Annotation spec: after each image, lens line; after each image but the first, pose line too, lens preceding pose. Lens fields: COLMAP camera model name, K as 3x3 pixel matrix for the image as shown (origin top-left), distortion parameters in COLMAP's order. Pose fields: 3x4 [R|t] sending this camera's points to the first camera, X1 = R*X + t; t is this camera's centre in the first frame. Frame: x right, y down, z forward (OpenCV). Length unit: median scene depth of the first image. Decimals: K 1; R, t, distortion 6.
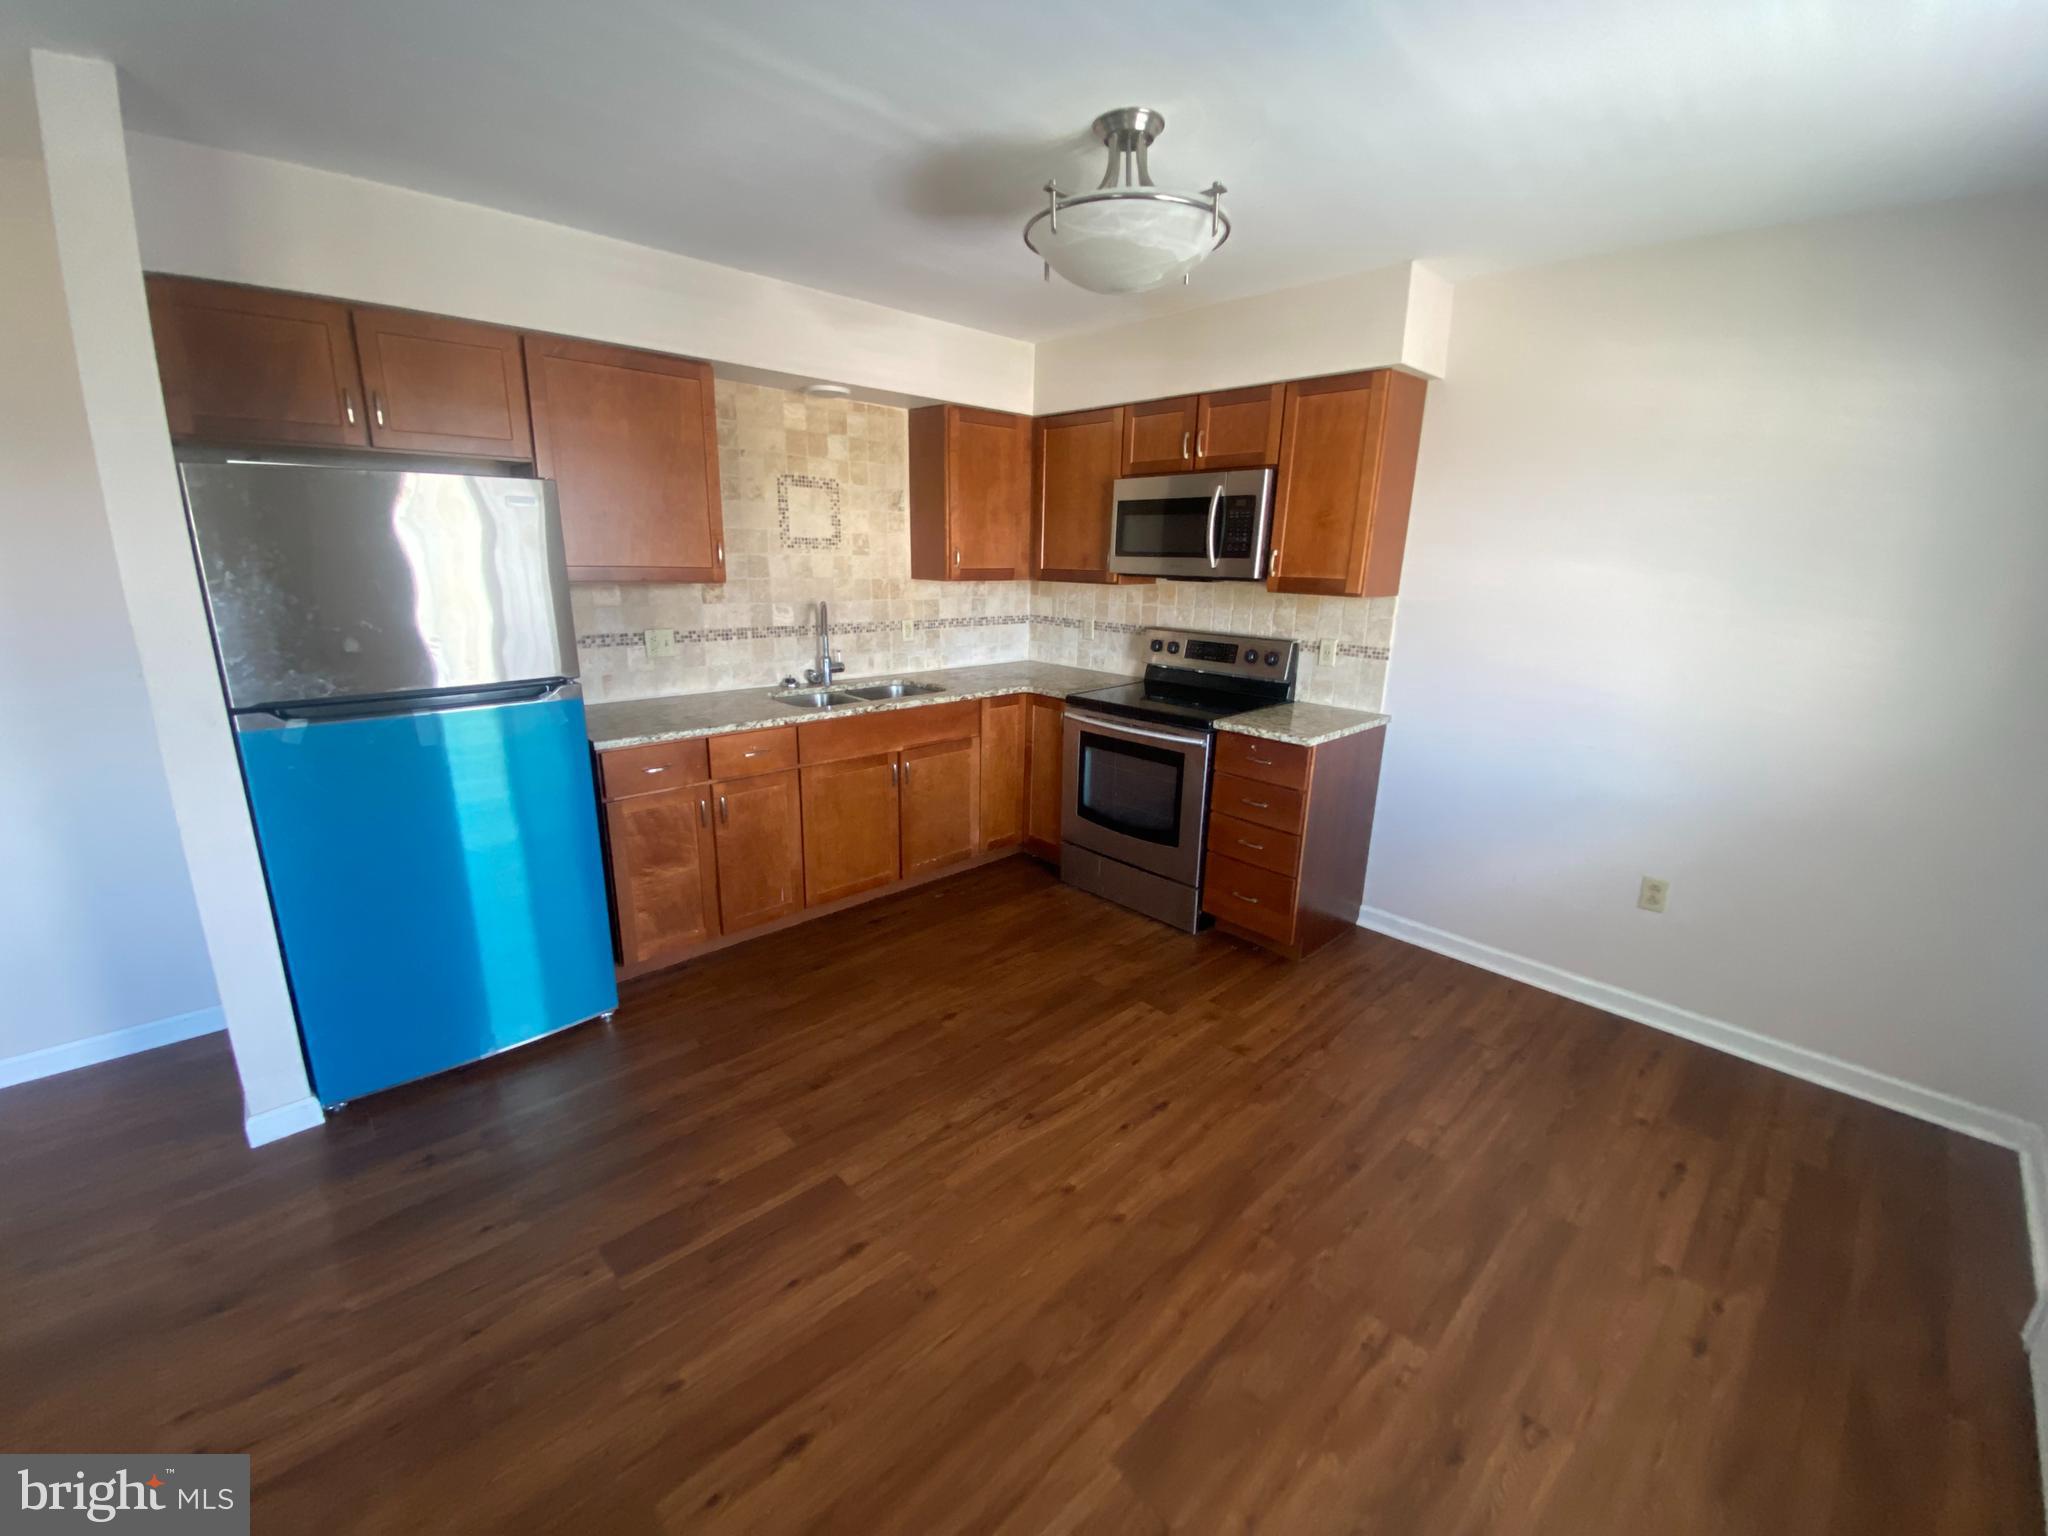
lens RADIAL K [[826.4, 0, 1025.0], [0, 826.4, 775.2], [0, 0, 1]] dist [0.024701, -0.029437]
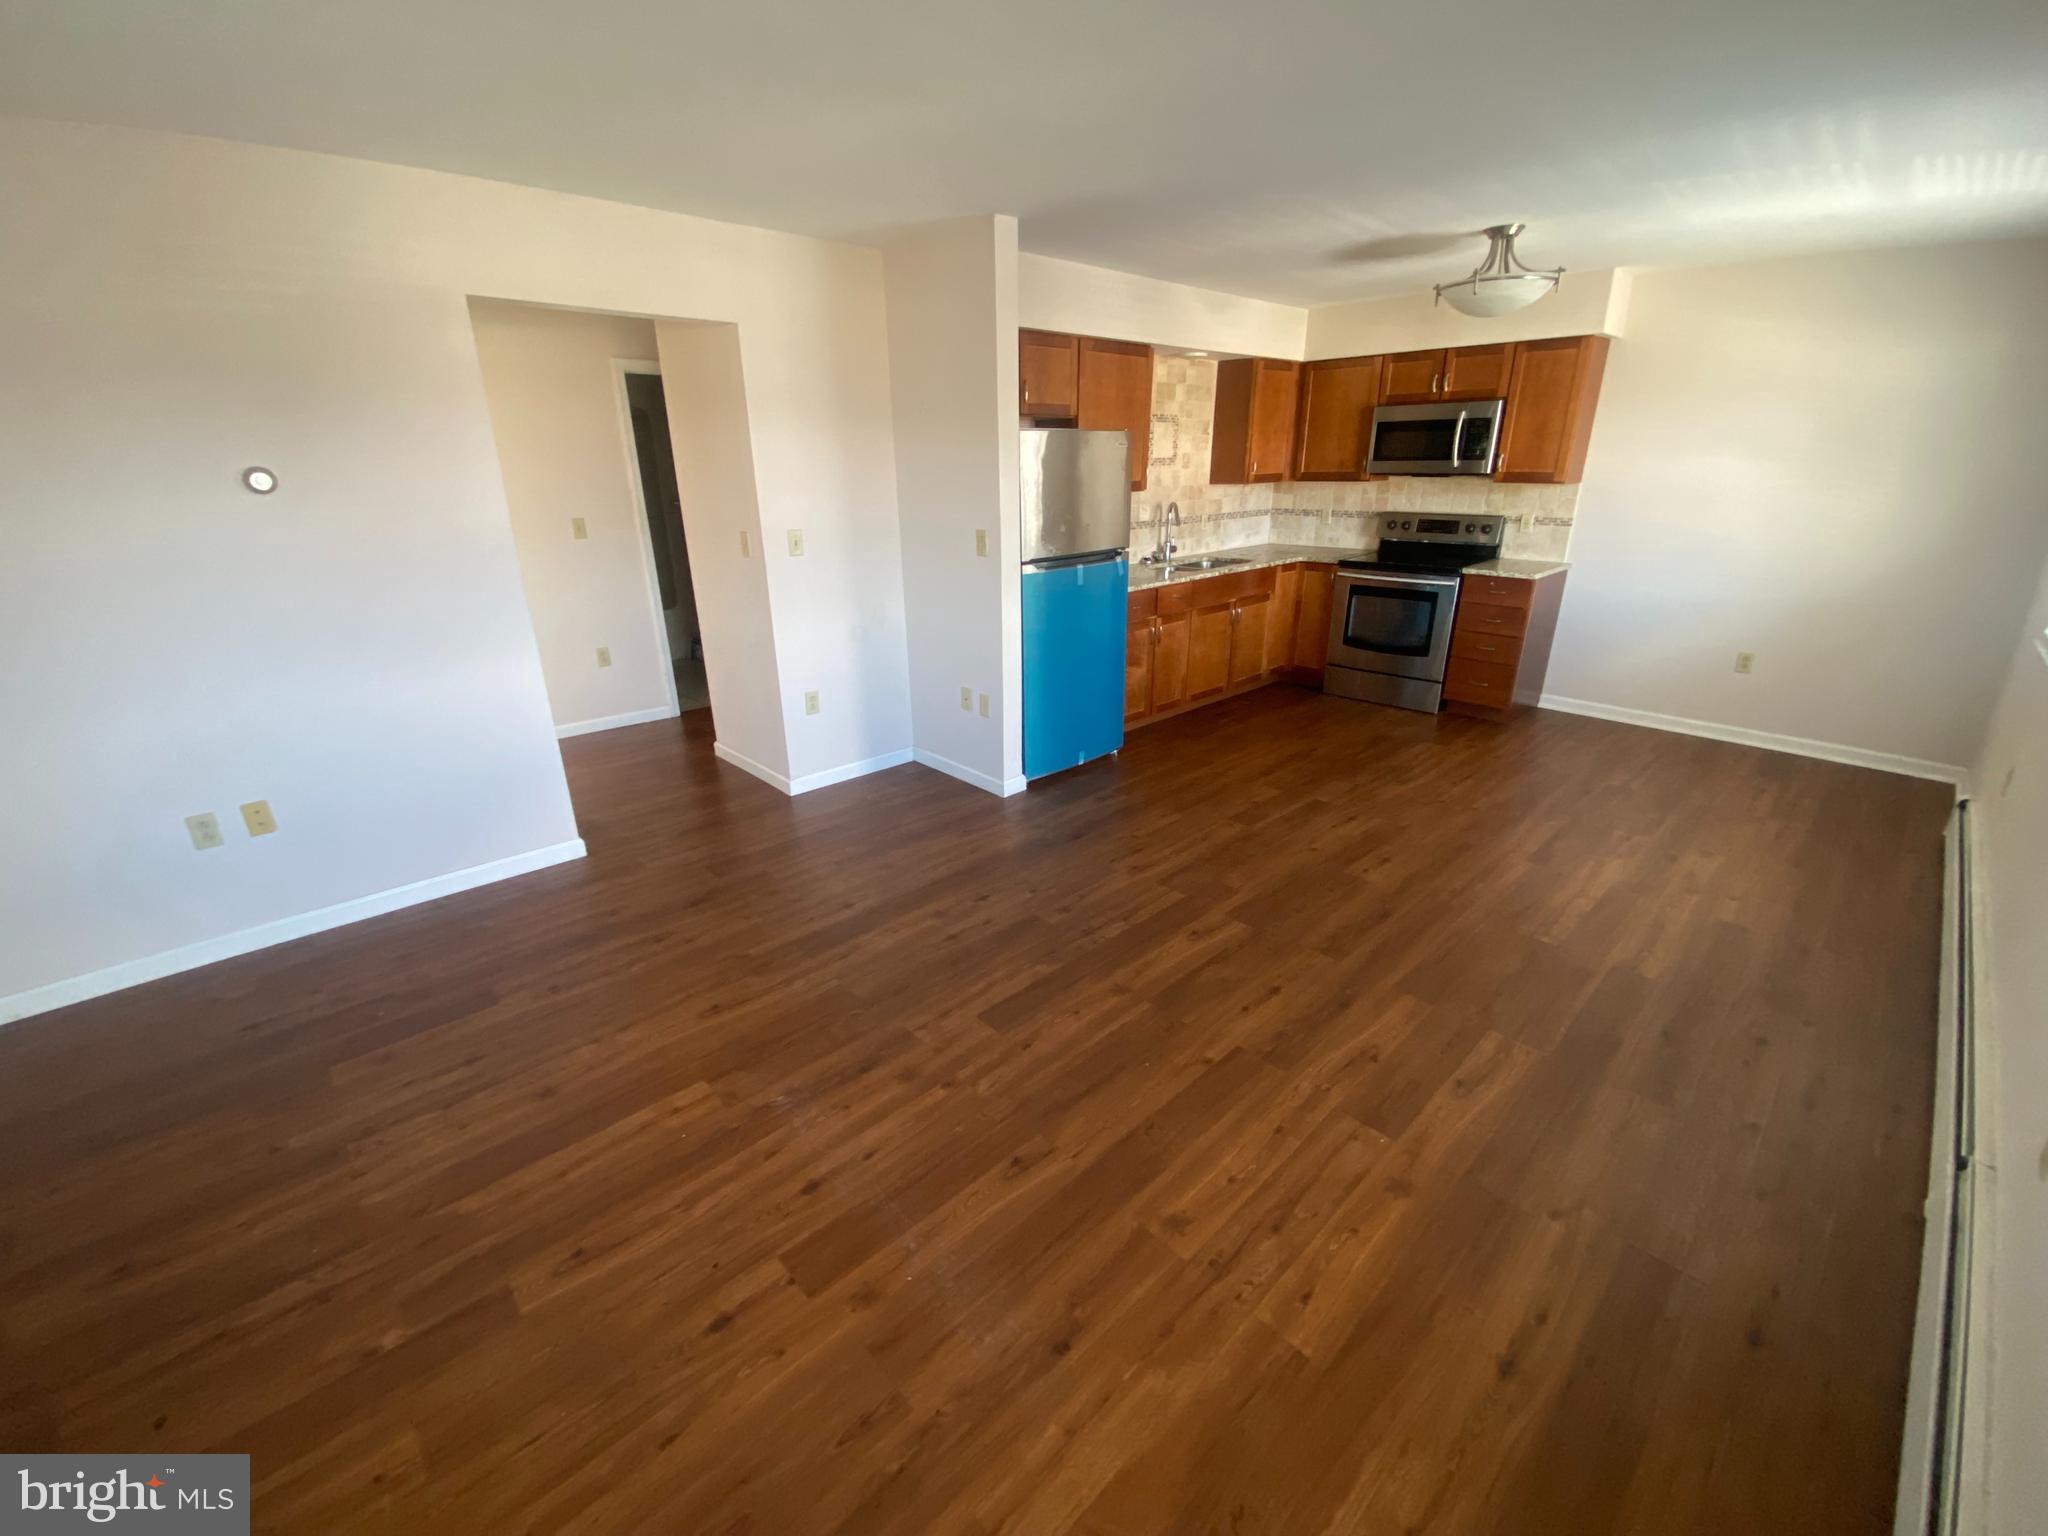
lens RADIAL K [[826.4, 0, 1025.0], [0, 826.4, 775.2], [0, 0, 1]] dist [0.024701, -0.029437]
pose [[0.999177, -0.027629, -0.029693, -0.477902], [0.030506, 0.994390, 0.101282, 0.117553], [0.026729, -0.102104, 0.994415, -0.528925]]
